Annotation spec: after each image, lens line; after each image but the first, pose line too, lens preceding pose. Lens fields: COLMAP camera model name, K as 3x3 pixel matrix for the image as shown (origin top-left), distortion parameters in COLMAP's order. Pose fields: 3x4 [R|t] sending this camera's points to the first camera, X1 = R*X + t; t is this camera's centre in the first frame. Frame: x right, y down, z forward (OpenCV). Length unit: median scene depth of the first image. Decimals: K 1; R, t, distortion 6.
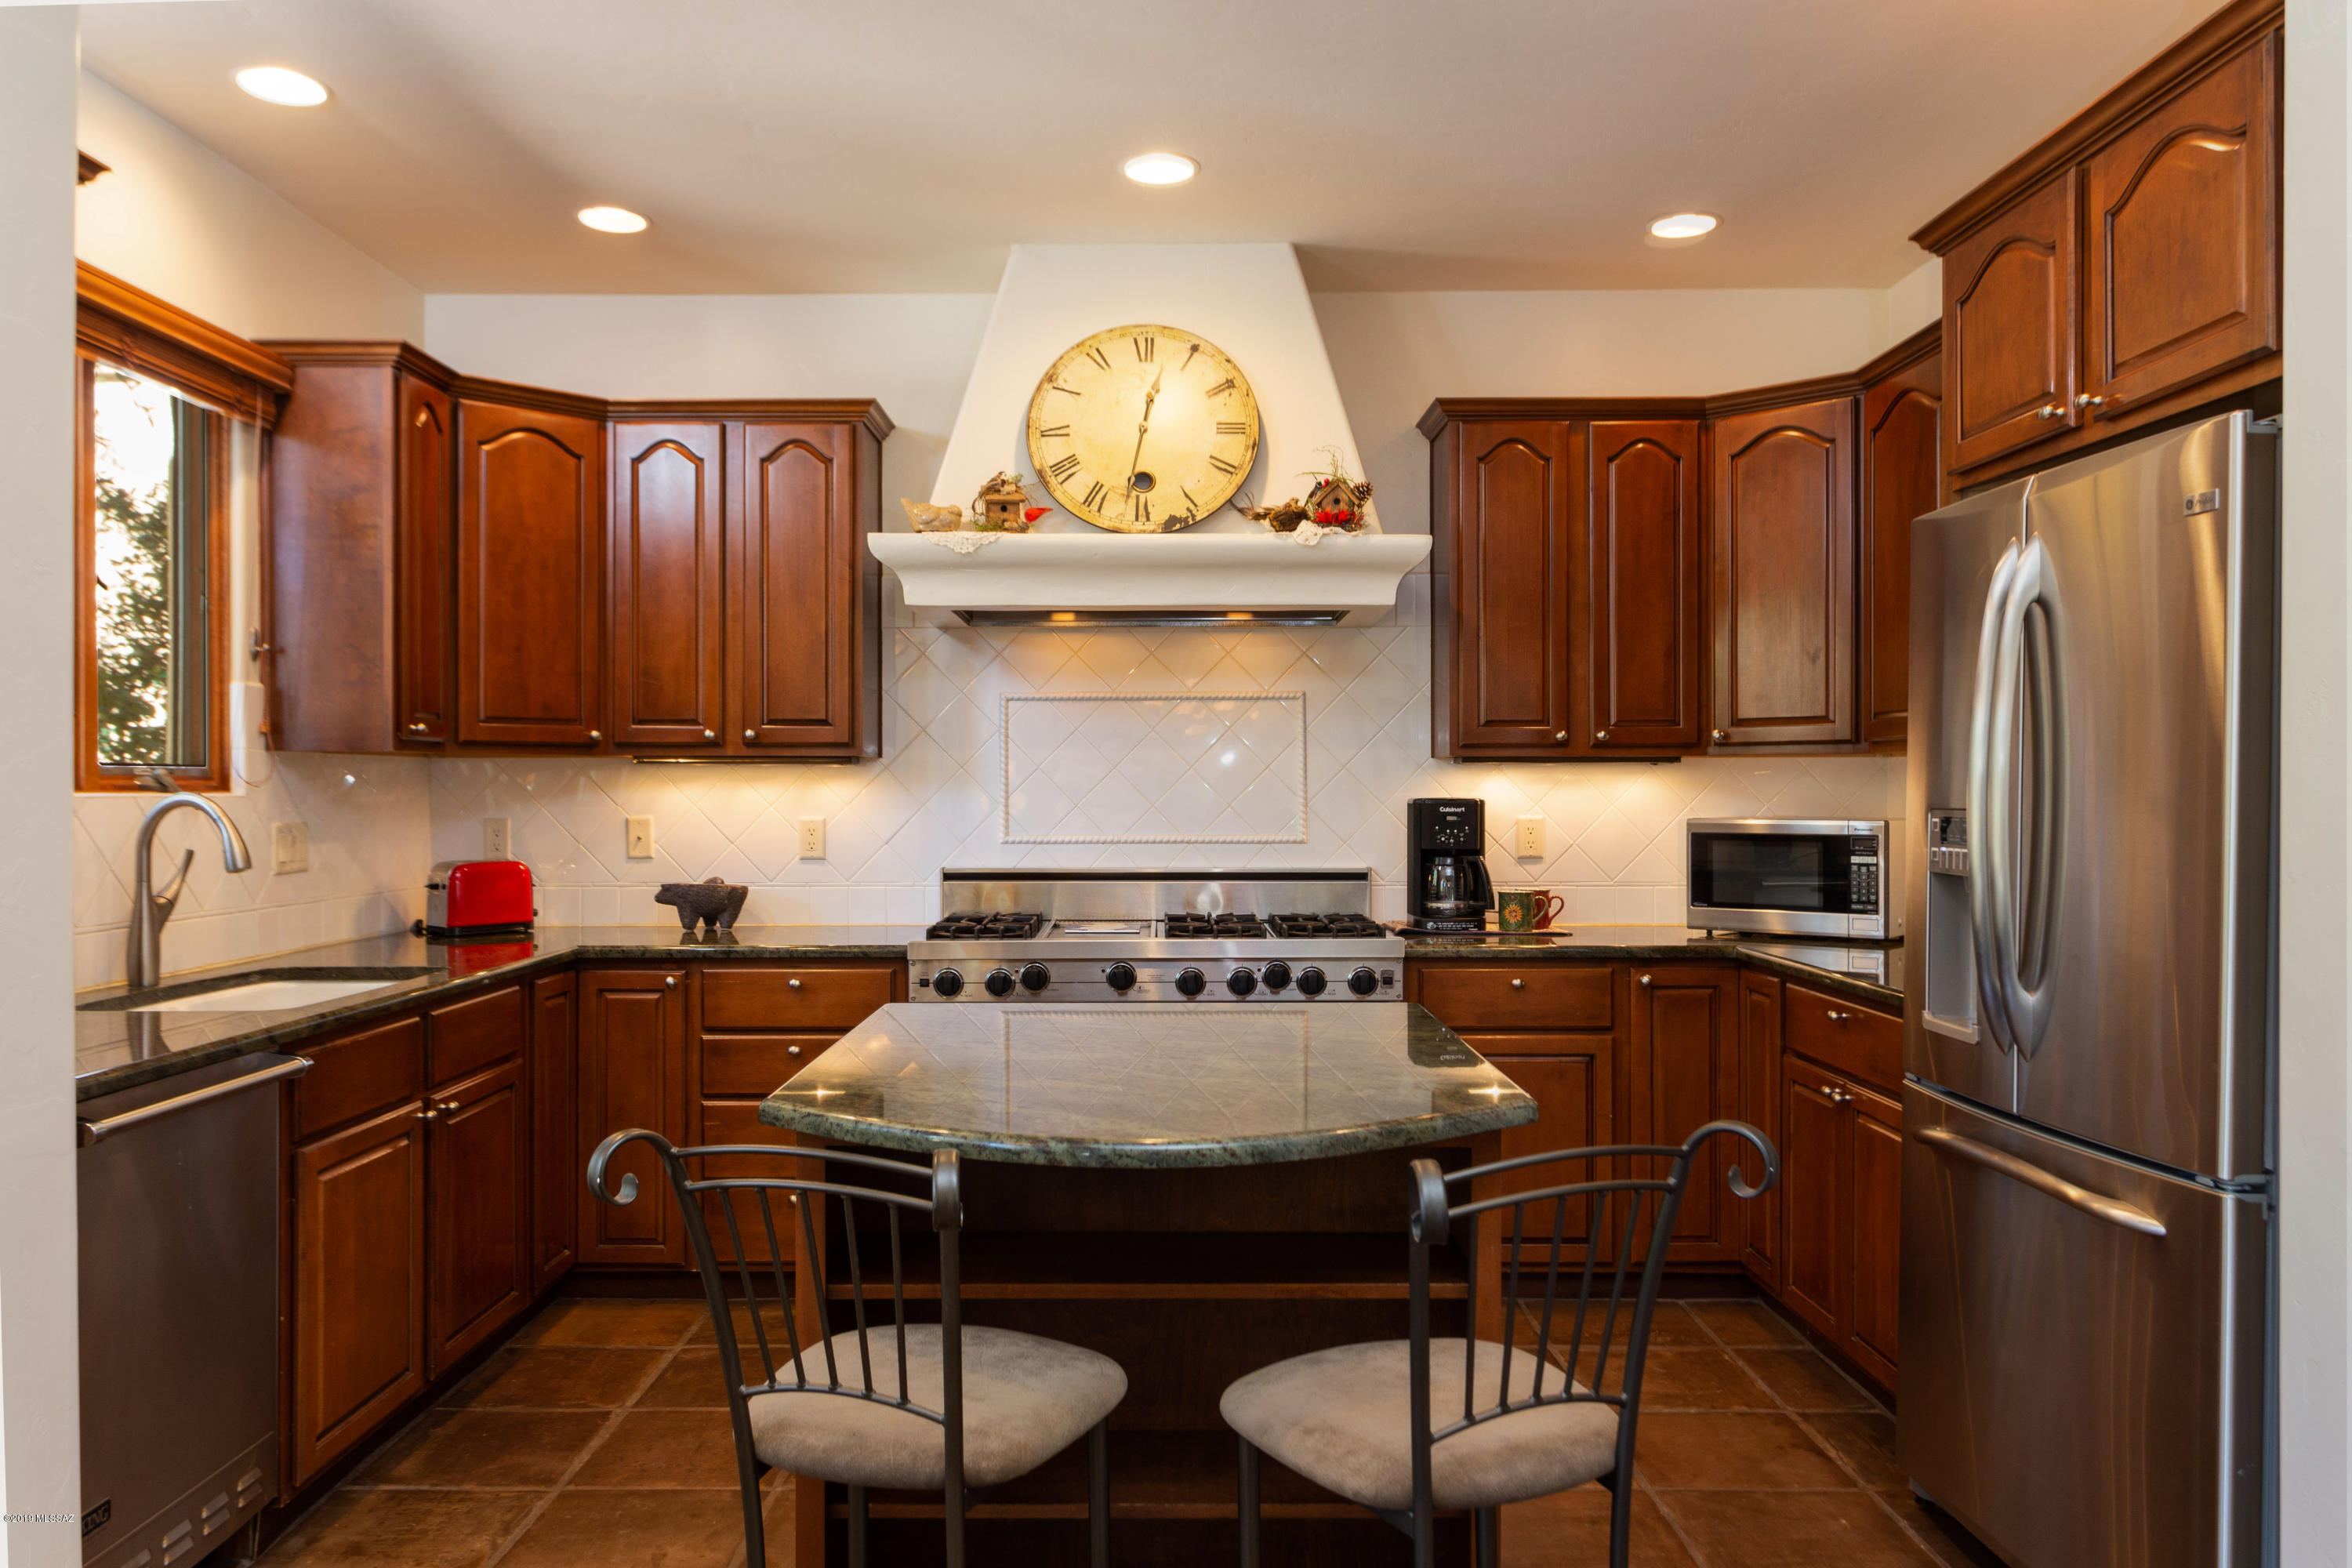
lens RADIAL K [[1743.3, 0, 1141.4], [0, 1743.3, 785.0], [0, 0, 1]] dist [0.005632, 0.002369]
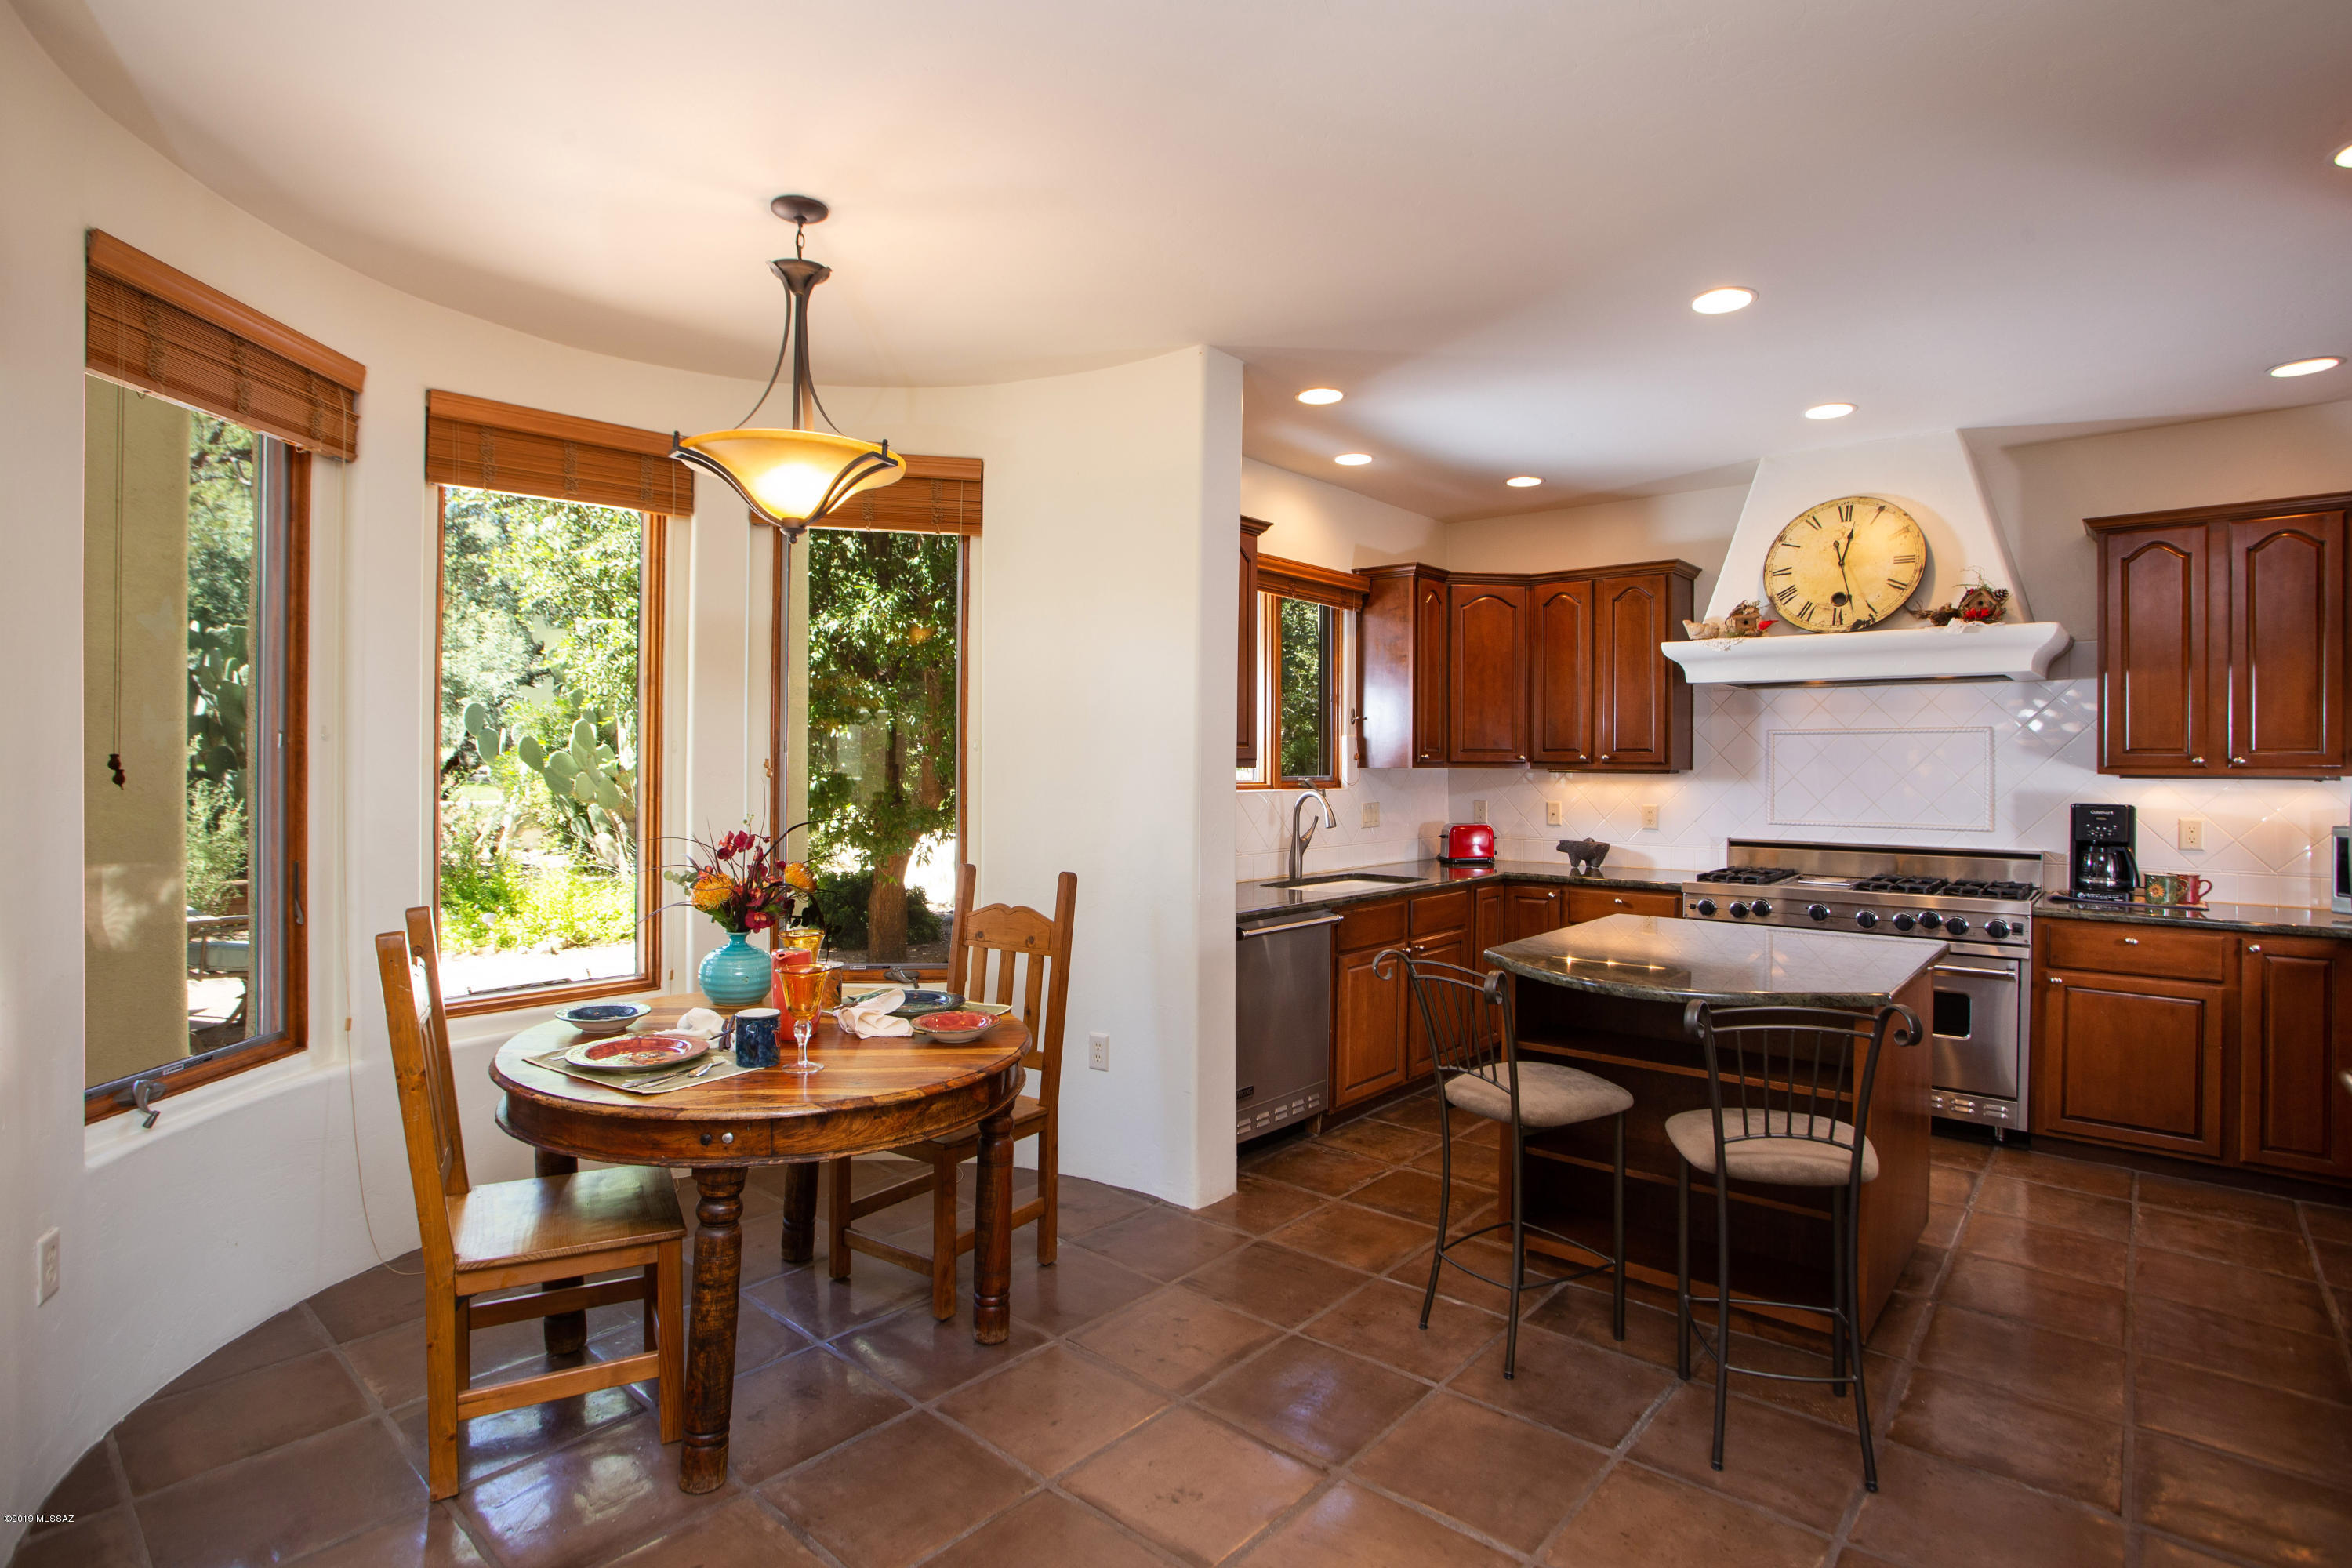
lens RADIAL K [[1163.1, 0, 1188.0], [0, 1163.1, 756.7], [0, 0, 1]] dist [-0.054101, 0.031486]
pose [[0.764681, 0.000755, -0.644408, 0.216047], [-0.003358, 0.999990, -0.002813, -0.026635], [0.644400, 0.004315, 0.764676, -0.168368]]
